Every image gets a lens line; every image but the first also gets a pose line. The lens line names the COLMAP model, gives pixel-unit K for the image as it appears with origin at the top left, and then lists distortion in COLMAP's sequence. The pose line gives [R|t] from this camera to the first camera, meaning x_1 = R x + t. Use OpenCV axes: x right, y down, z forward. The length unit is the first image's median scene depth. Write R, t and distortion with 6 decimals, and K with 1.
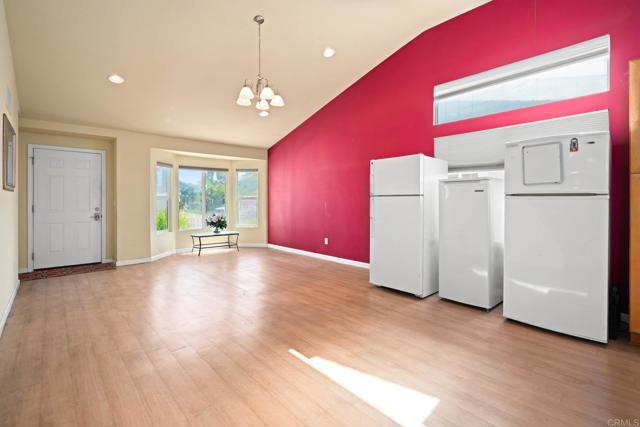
lens RADIAL K [[293.0, 0, 319.4], [0, 293.0, 201.6], [0, 0, 1]] dist [-0.000237, 0.000007]
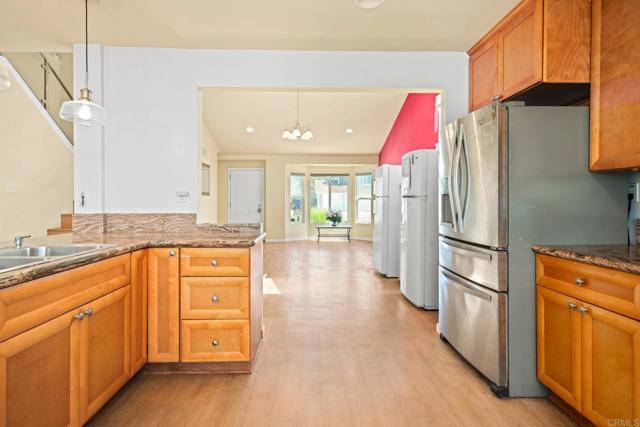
lens RADIAL K [[345.5, 0, 319.0], [0, 345.5, 203.6], [0, 0, 1]] dist [-0.001146, -0.000266]
pose [[0.764760, 0.006332, -0.644284, 0.576160], [-0.002973, 0.999976, 0.006298, 0.002417], [0.644308, -0.002901, 0.764760, -0.181740]]
